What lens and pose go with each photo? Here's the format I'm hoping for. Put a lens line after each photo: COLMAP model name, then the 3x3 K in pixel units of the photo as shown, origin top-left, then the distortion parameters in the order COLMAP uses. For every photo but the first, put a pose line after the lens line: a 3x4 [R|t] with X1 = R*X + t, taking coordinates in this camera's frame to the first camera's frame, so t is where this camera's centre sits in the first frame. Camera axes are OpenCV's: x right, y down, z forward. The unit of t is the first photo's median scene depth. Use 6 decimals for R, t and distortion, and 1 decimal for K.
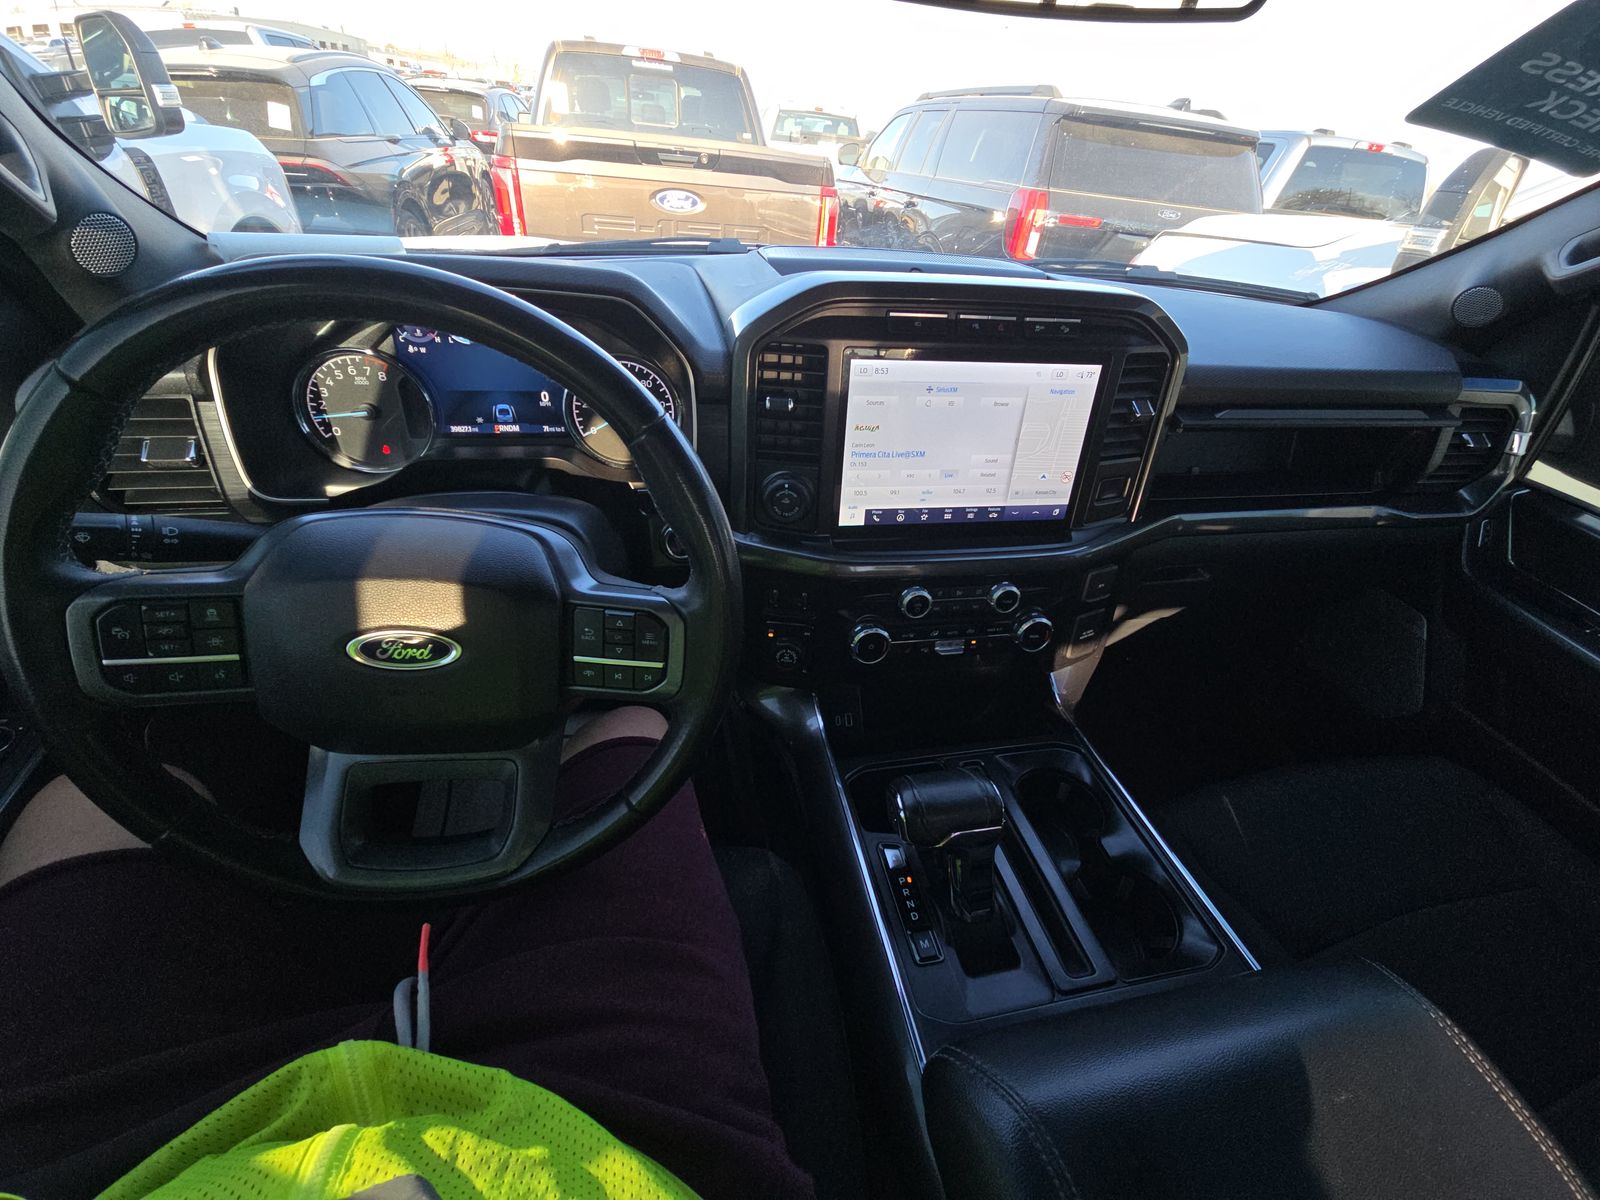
lens RADIAL K [[648.7, 0, 796.4], [0, 648.7, 588.7], [0, 0, 1]] dist [0.009189, -0.000067]
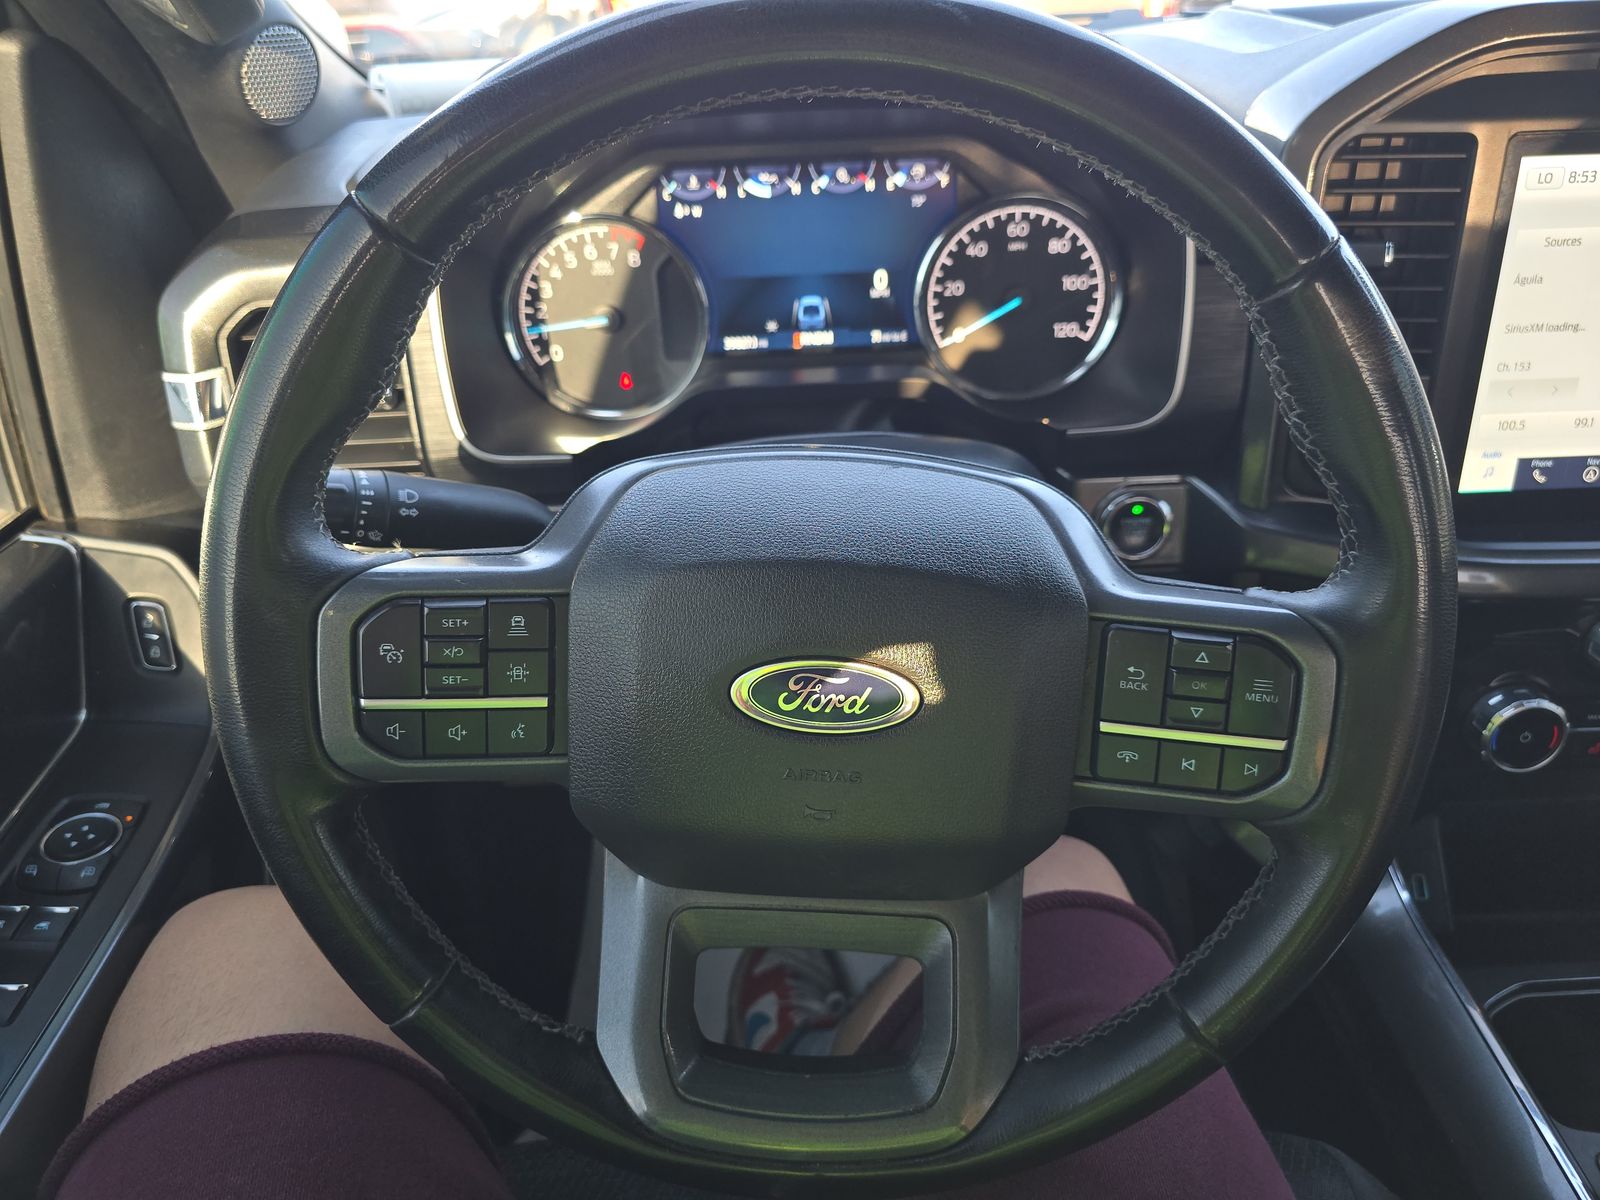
lens RADIAL K [[1080.1, 0, 809.9], [0, 1080.1, 584.1], [0, 0, 1]] dist [0.054120, -0.055564]
pose [[0.975855, 0.000880, -0.218416, -0.256518], [-0.013717, 0.998265, -0.057261, 0.032178], [0.217987, 0.058875, 0.974174, 0.069601]]
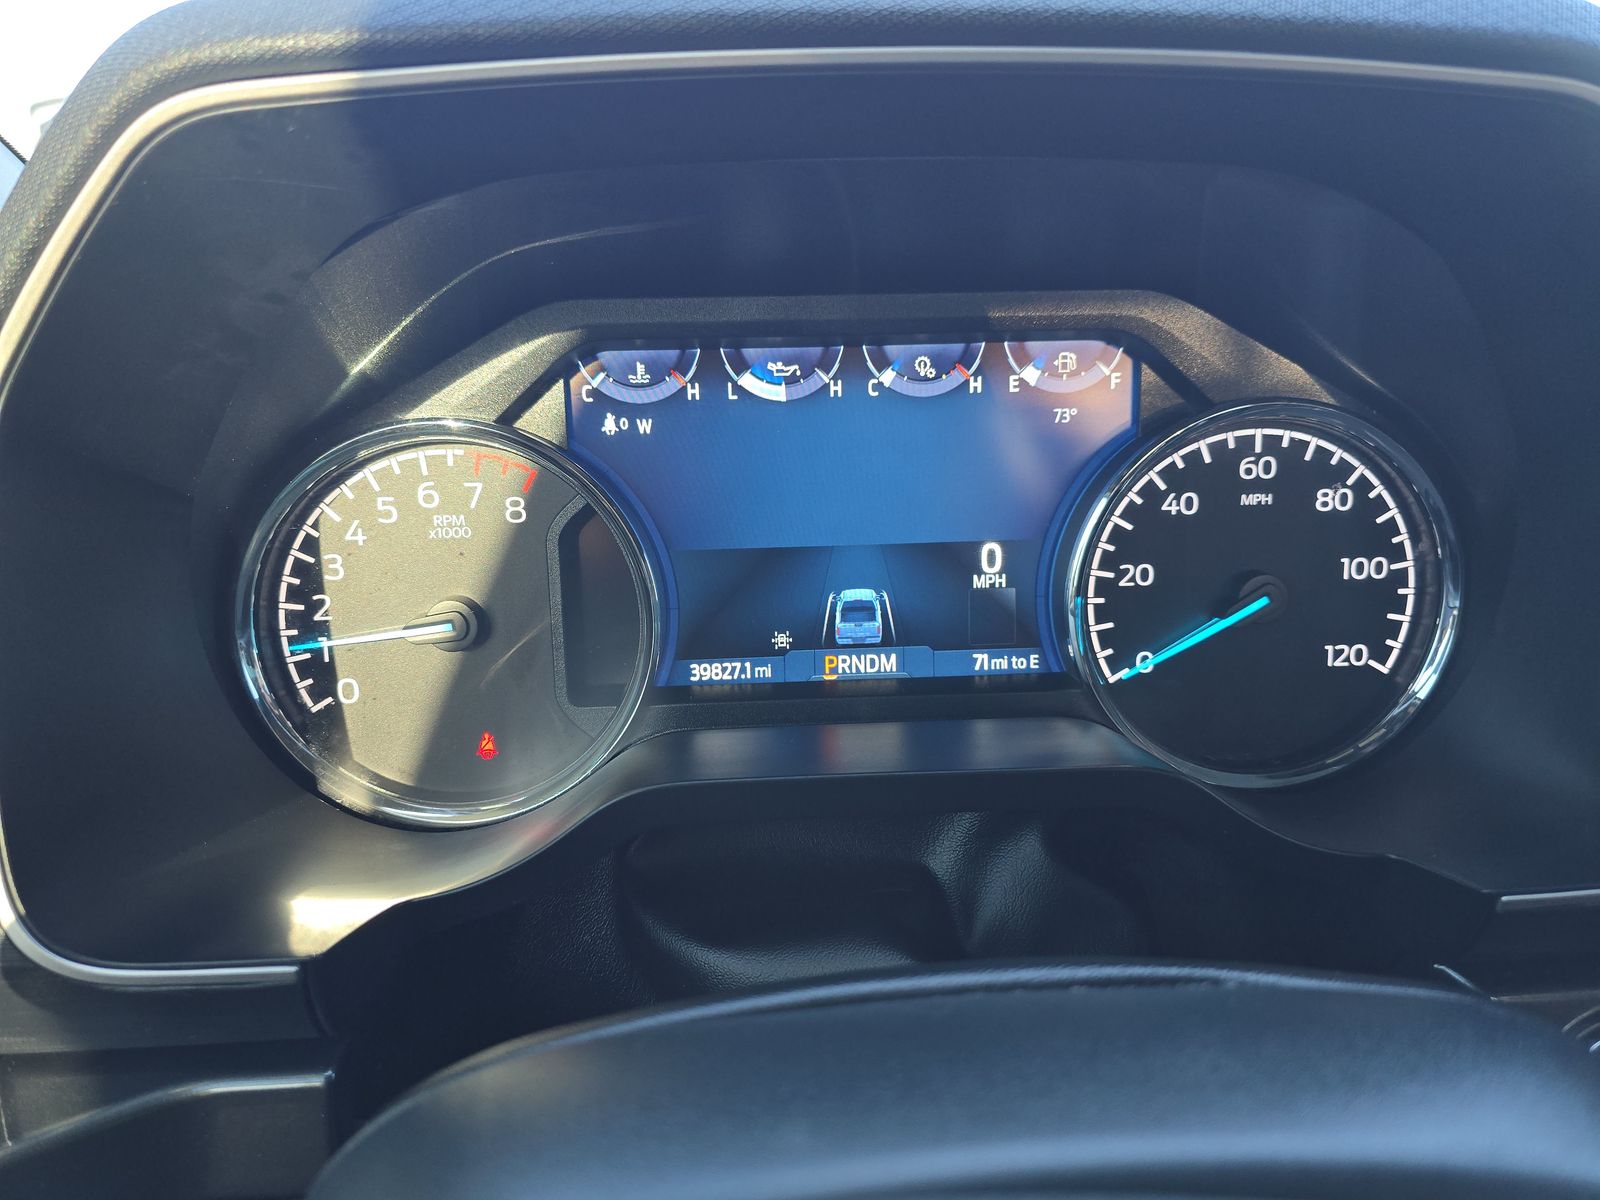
lens RADIAL K [[1080.1, 0, 809.9], [0, 1080.1, 584.1], [0, 0, 1]] dist [0.054120, -0.055564]
pose [[0.986063, -0.047249, -0.159522, -0.421367], [-0.008702, 0.942865, -0.333062, -0.124401], [0.166144, 0.329808, 0.929313, 0.562931]]
